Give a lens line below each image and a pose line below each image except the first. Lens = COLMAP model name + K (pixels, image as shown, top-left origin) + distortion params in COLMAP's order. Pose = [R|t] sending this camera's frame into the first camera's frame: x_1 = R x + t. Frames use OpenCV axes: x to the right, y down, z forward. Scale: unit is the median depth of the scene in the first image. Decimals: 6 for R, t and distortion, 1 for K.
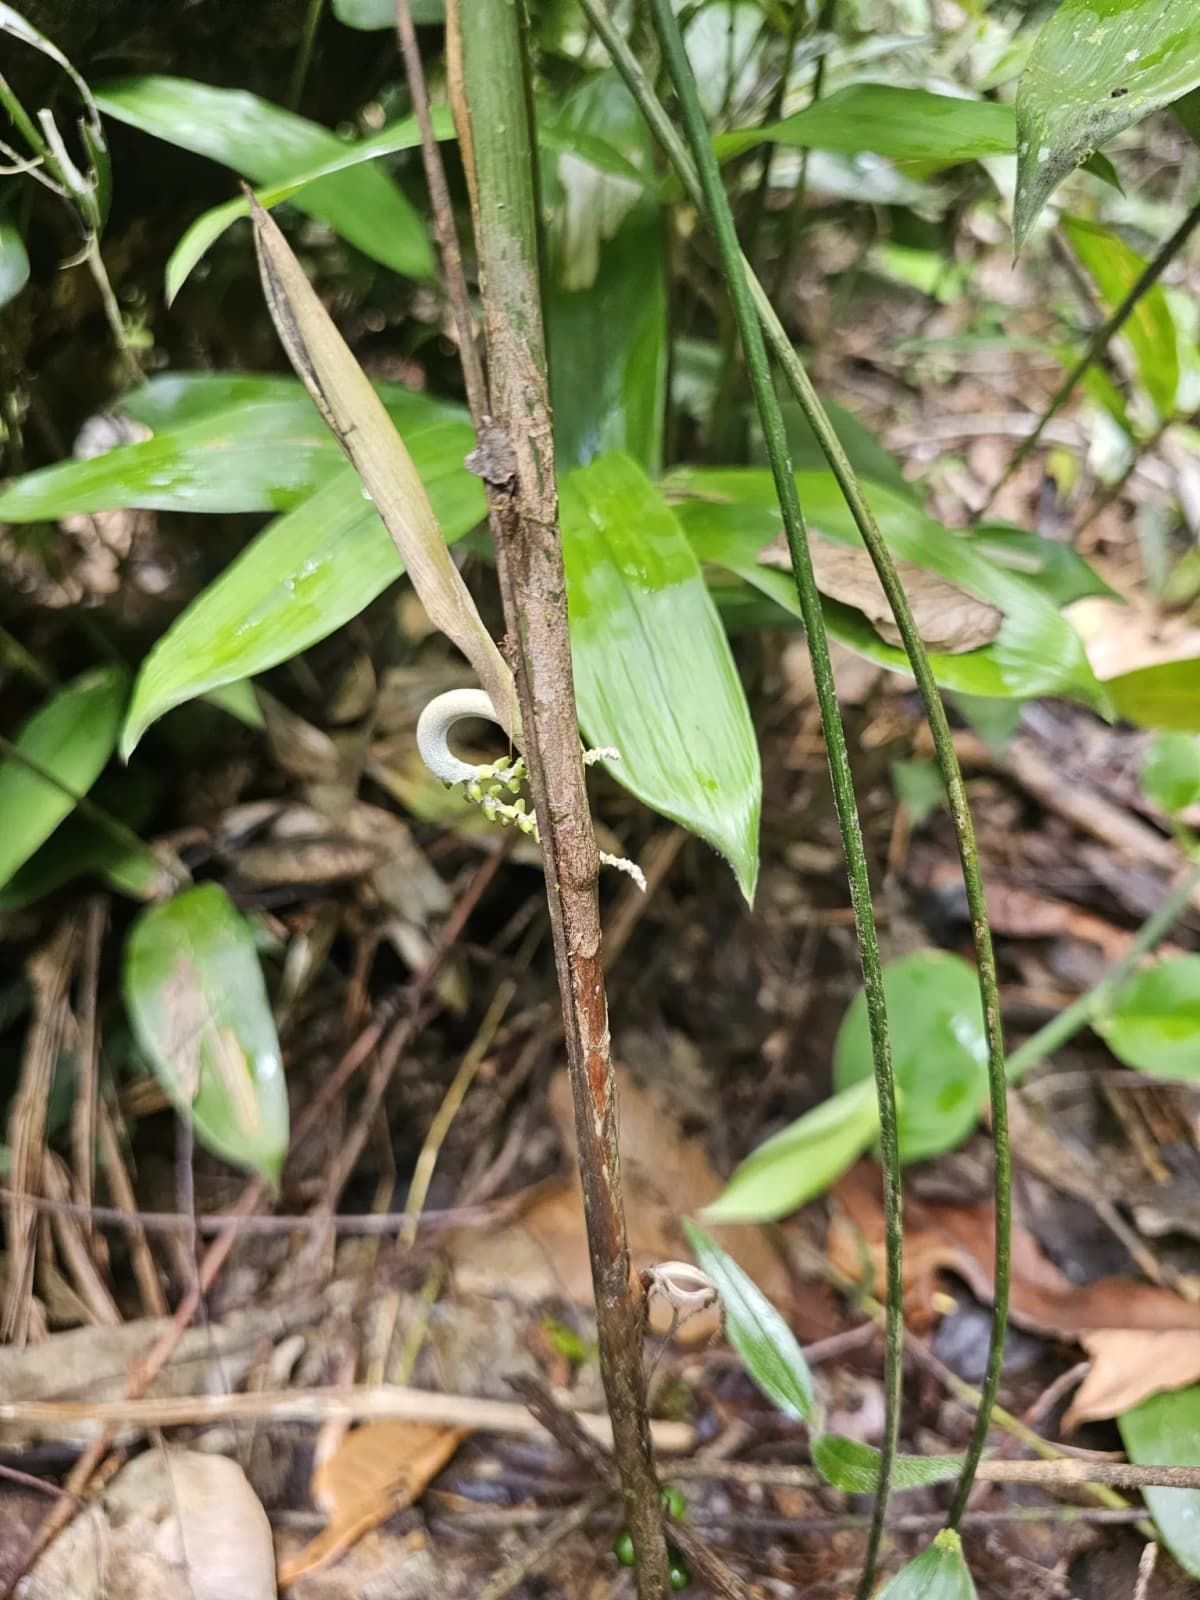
lens RADIAL K [[1143.5, 0, 600.0], [0, 1143.5, 800.0], [0, 0, 1]] dist [0.039158, -0.052277]
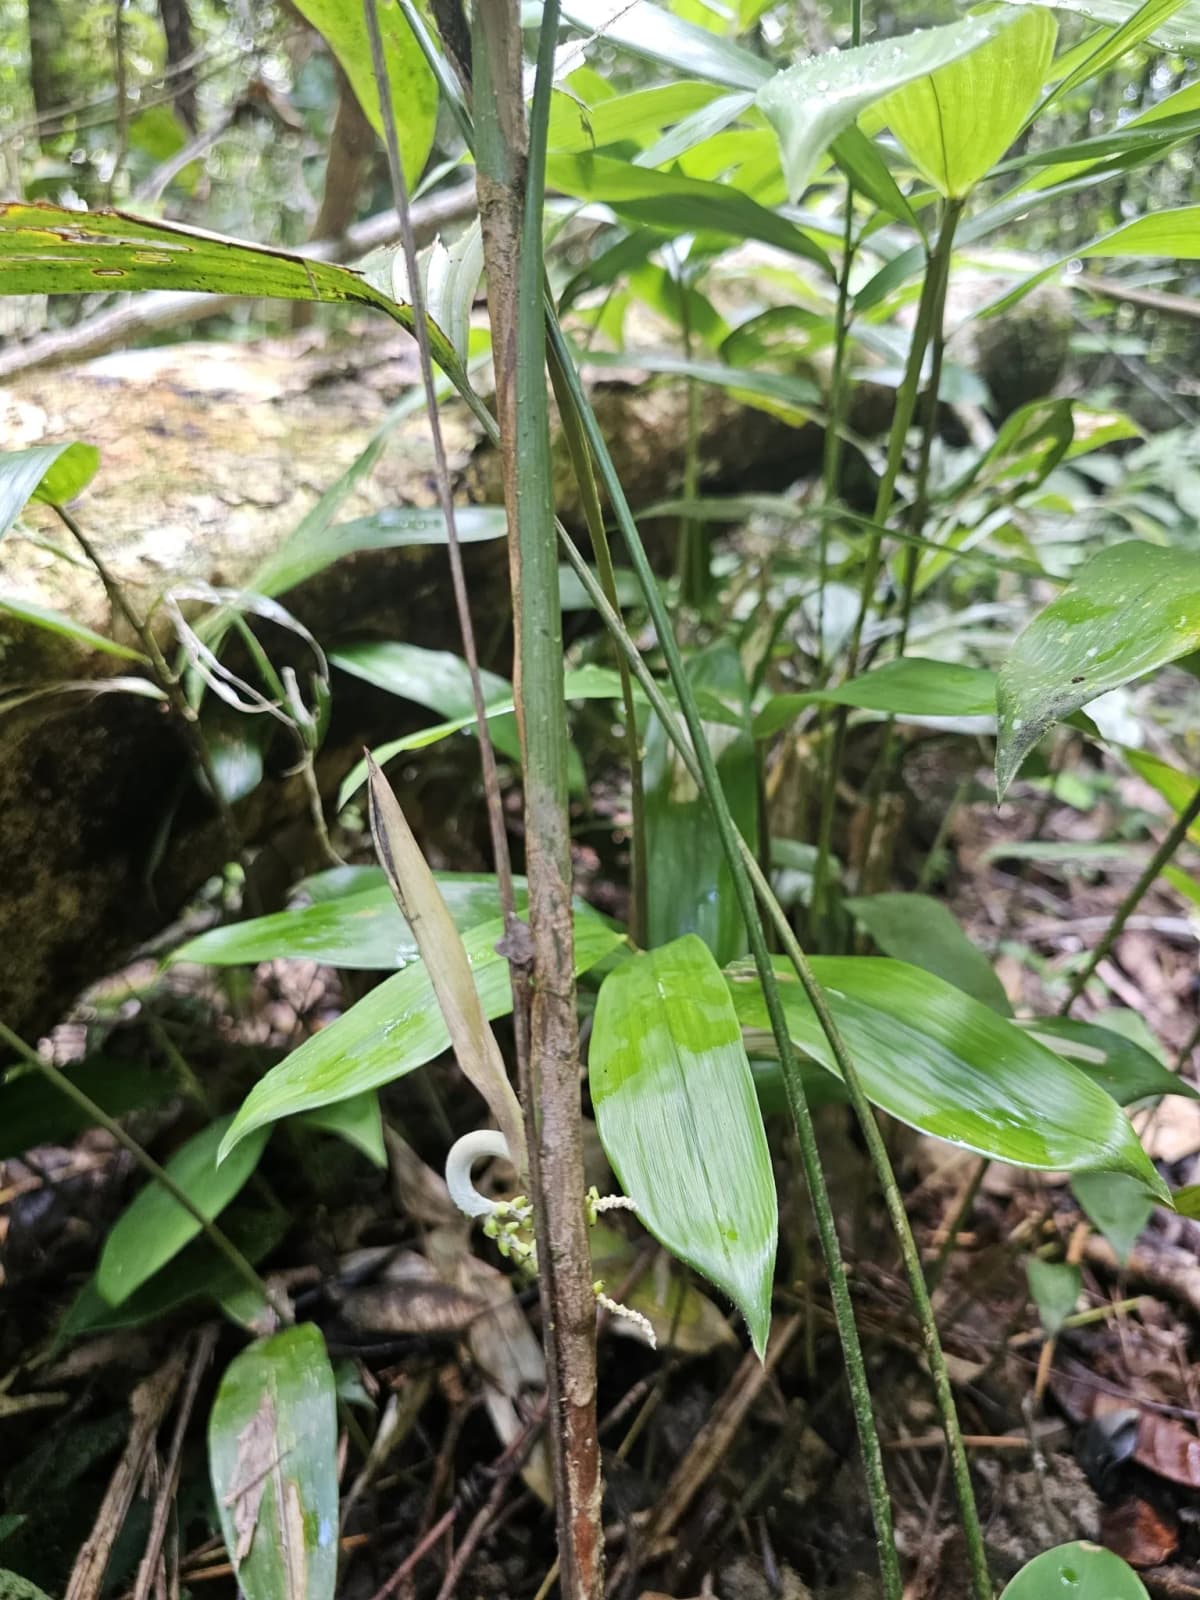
lens RADIAL K [[1143.5, 0, 600.0], [0, 1143.5, 800.0], [0, 0, 1]] dist [0.039158, -0.052277]
pose [[0.985830, 0.026275, -0.165678, 0.167870], [-0.088432, 0.920674, -0.380184, 0.026346], [0.142546, 0.389448, 0.909951, -0.174756]]
